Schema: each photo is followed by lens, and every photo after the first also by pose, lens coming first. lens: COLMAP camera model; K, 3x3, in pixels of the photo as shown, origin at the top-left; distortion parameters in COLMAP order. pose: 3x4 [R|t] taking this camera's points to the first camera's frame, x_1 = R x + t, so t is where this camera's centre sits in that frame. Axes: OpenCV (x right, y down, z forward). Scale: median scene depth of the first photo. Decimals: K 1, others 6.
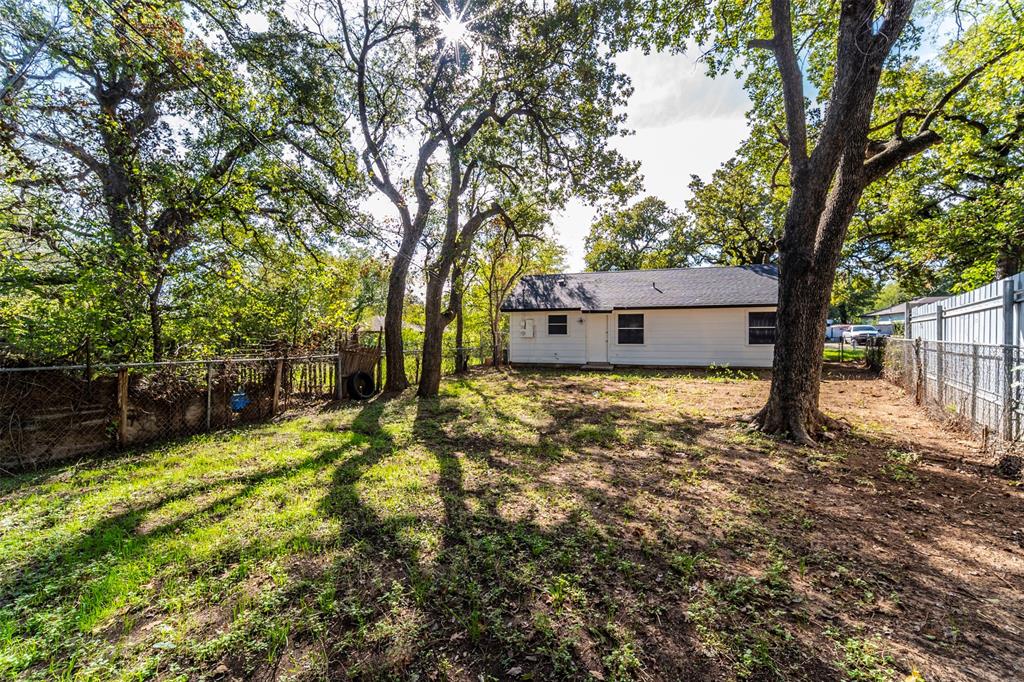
lens RADIAL K [[411.1, 0, 503.9], [0, 411.1, 337.2], [0, 0, 1]] dist [-0.013362, 0.007913]
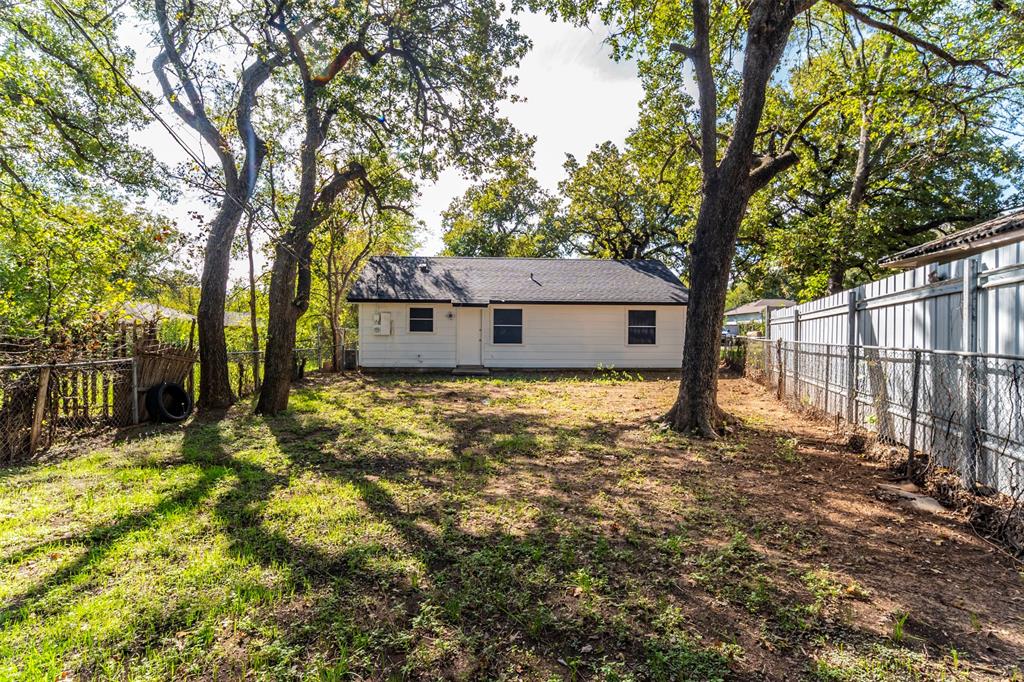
lens RADIAL K [[520.5, 0, 512.0], [0, 520.5, 341.0], [0, 0, 1]] dist [0.003658, 0.001255]
pose [[0.933834, 0.003477, 0.357689, -0.102634], [-0.007593, 0.999920, 0.010102, -0.000545], [-0.357625, -0.012149, 0.933786, -0.031797]]
